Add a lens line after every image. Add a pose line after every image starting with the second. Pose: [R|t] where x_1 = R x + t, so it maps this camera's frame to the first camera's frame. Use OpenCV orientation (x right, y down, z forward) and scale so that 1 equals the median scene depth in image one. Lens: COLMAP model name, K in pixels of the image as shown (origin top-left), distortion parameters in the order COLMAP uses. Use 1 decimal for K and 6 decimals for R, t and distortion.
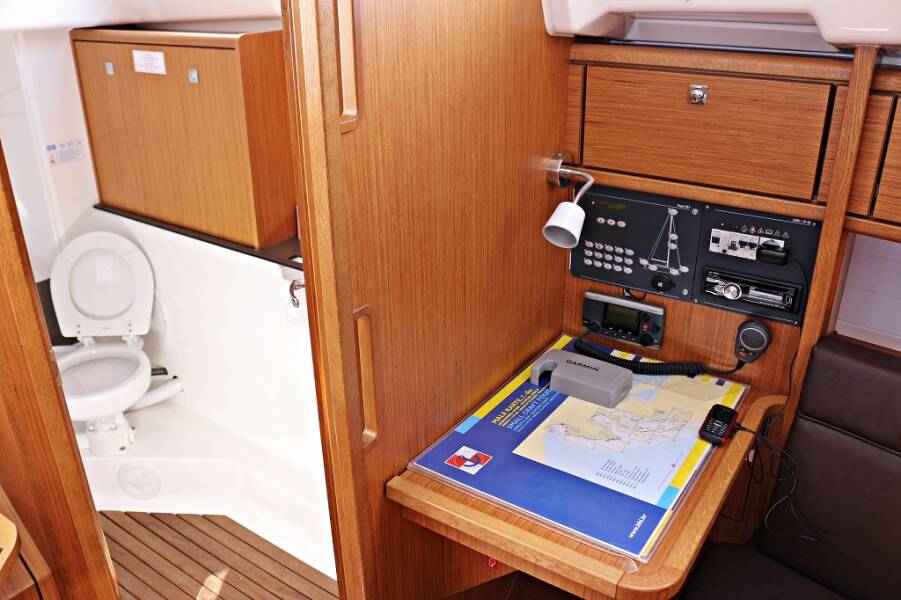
lens RADIAL K [[723.1, 0, 450.5], [0, 723.1, 300.0], [0, 0, 1]] dist [-0.130874, 0.003734]
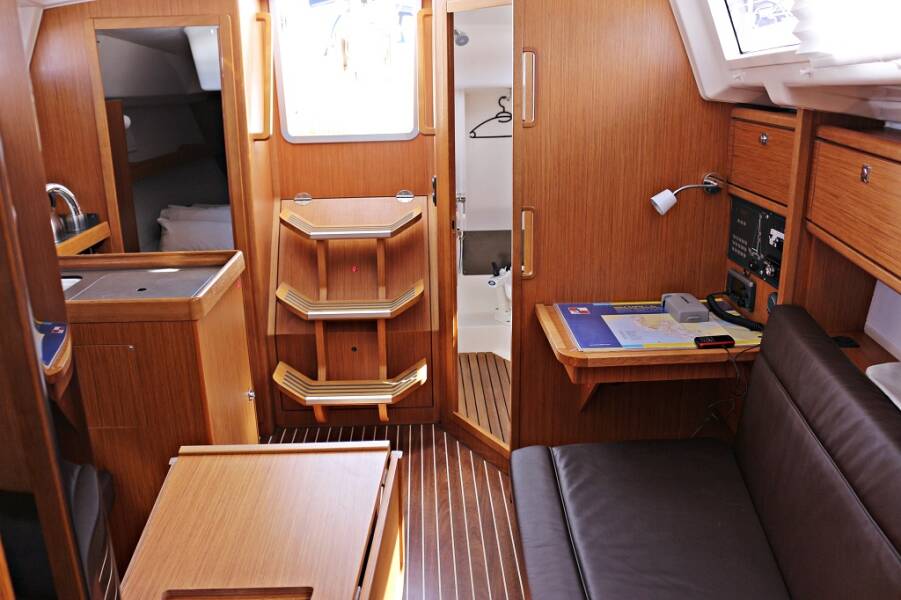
lens RADIAL K [[723.1, 0, 450.5], [0, 723.1, 300.0], [0, 0, 1]] dist [-0.130874, 0.003734]
pose [[0.604216, 0.255473, -0.754756, 1.219928], [-0.318888, 0.945576, 0.064779, 0.177418], [0.730228, 0.201542, 0.652800, -0.480062]]
